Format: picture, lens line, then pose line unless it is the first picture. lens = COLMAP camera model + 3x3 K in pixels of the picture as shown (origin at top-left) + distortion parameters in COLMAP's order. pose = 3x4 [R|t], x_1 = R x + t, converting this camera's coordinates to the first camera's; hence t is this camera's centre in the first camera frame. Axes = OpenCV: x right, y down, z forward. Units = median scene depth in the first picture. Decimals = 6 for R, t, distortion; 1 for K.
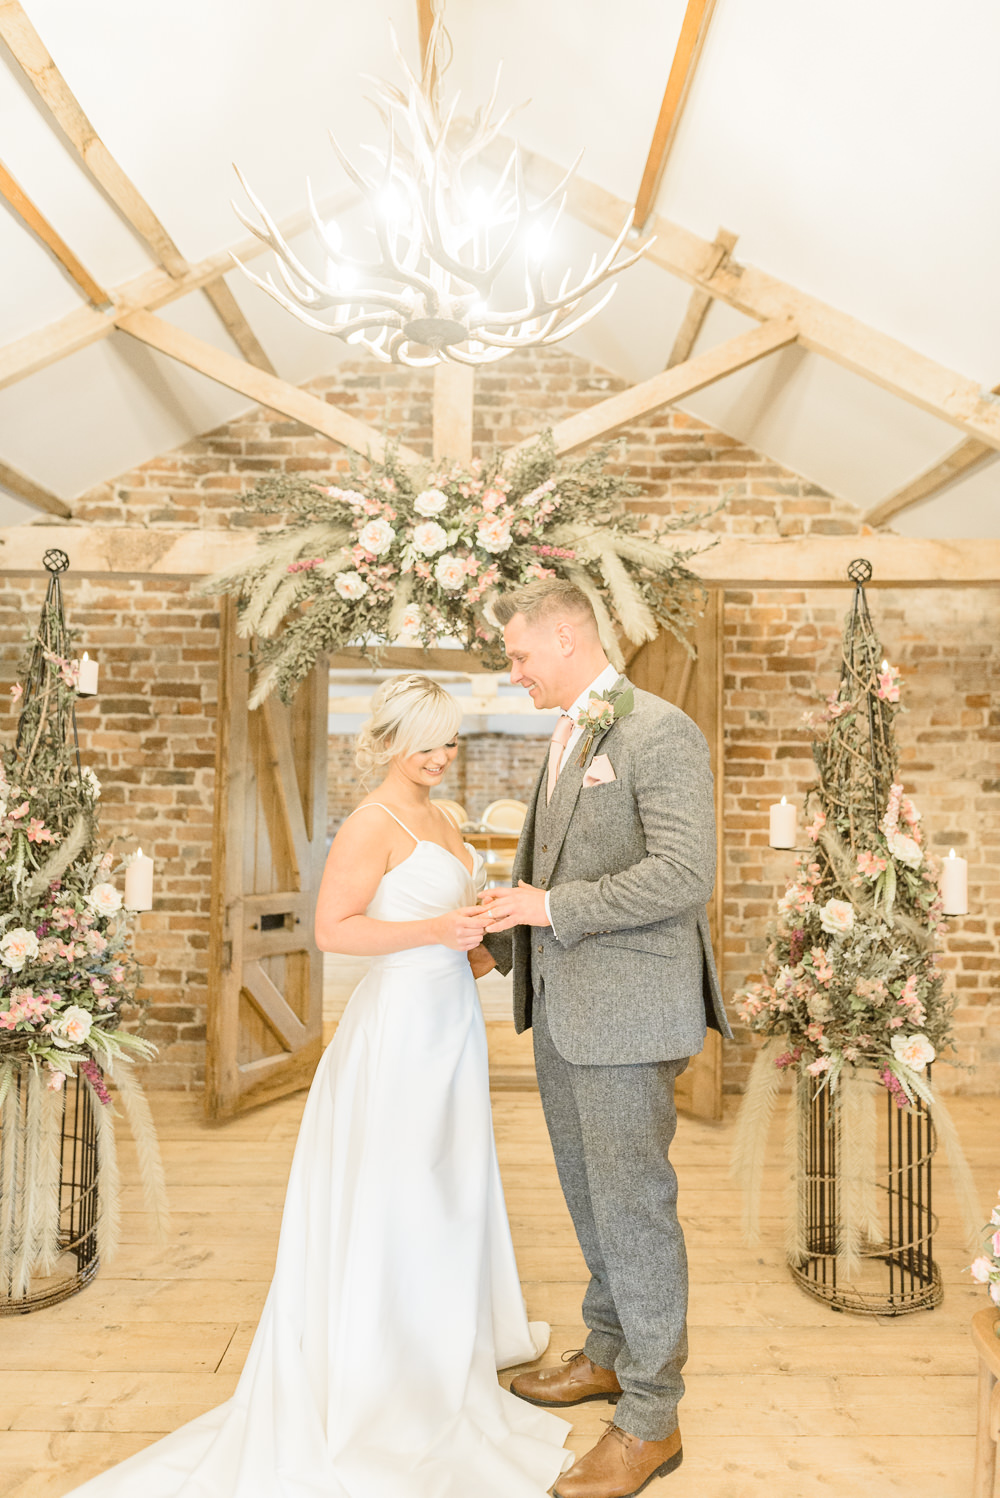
lens RADIAL K [[1990.1, 0, 535.8], [0, 1990.1, 627.8], [0, 0, 1]] dist [0.007513, 0.046090]
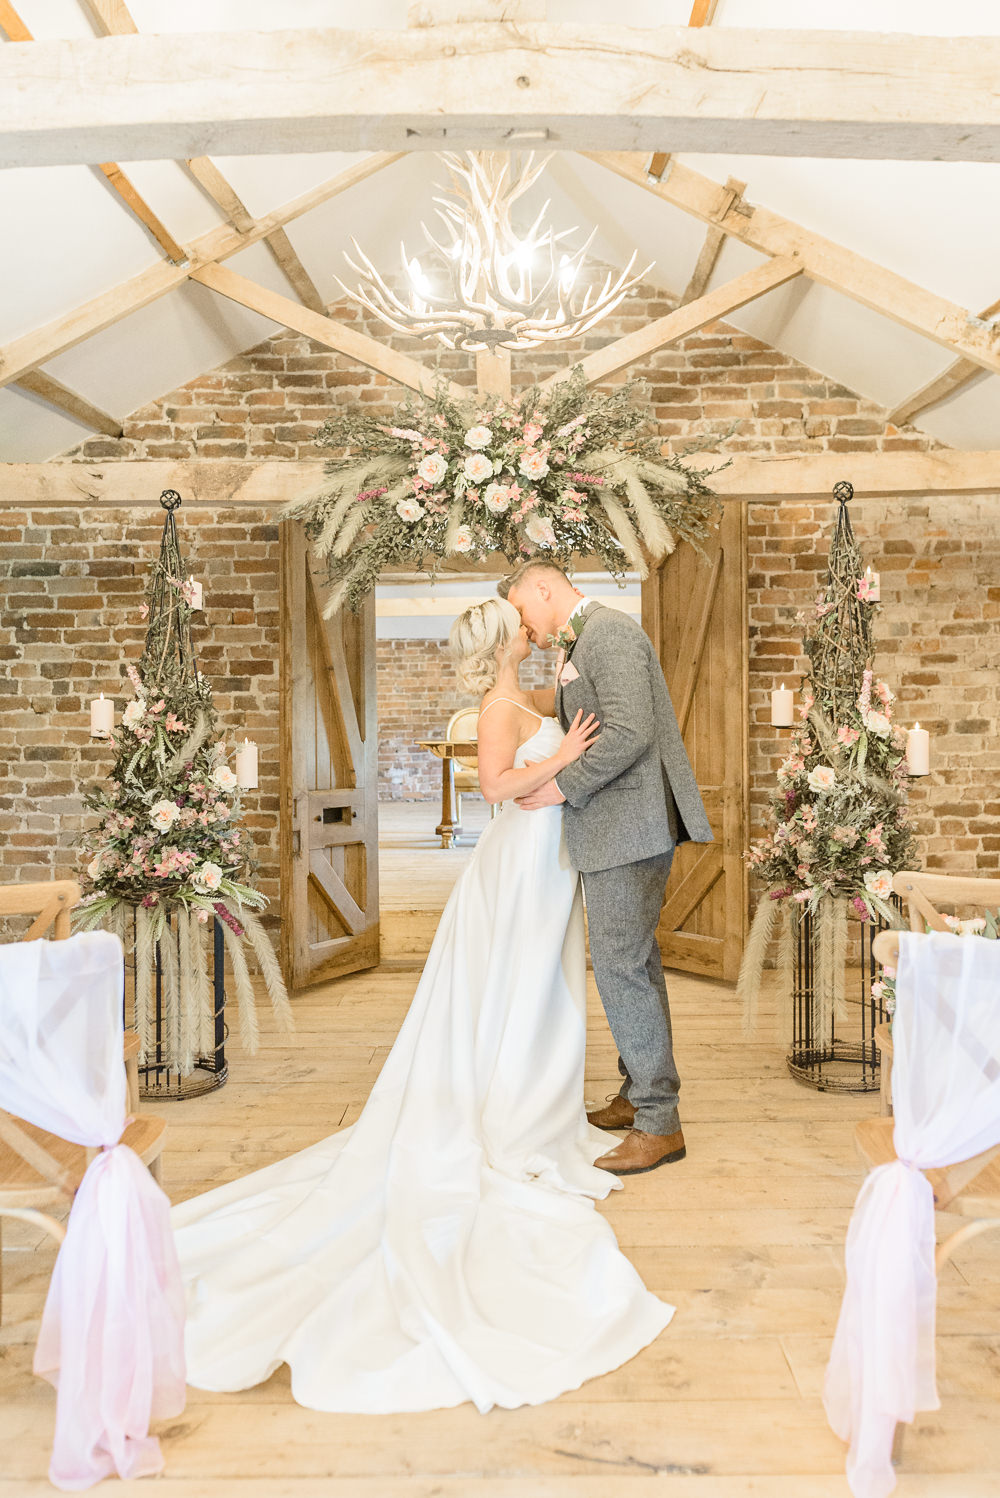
lens RADIAL K [[2180.3, 0, 498.7], [0, 2180.3, 823.6], [0, 0, 1]] dist [-0.004491, 0.043514]
pose [[0.999151, -0.019163, -0.036467, 0.000842], [0.024040, 0.990087, 0.138381, -0.014421], [0.033453, -0.139140, 0.989707, -0.264391]]
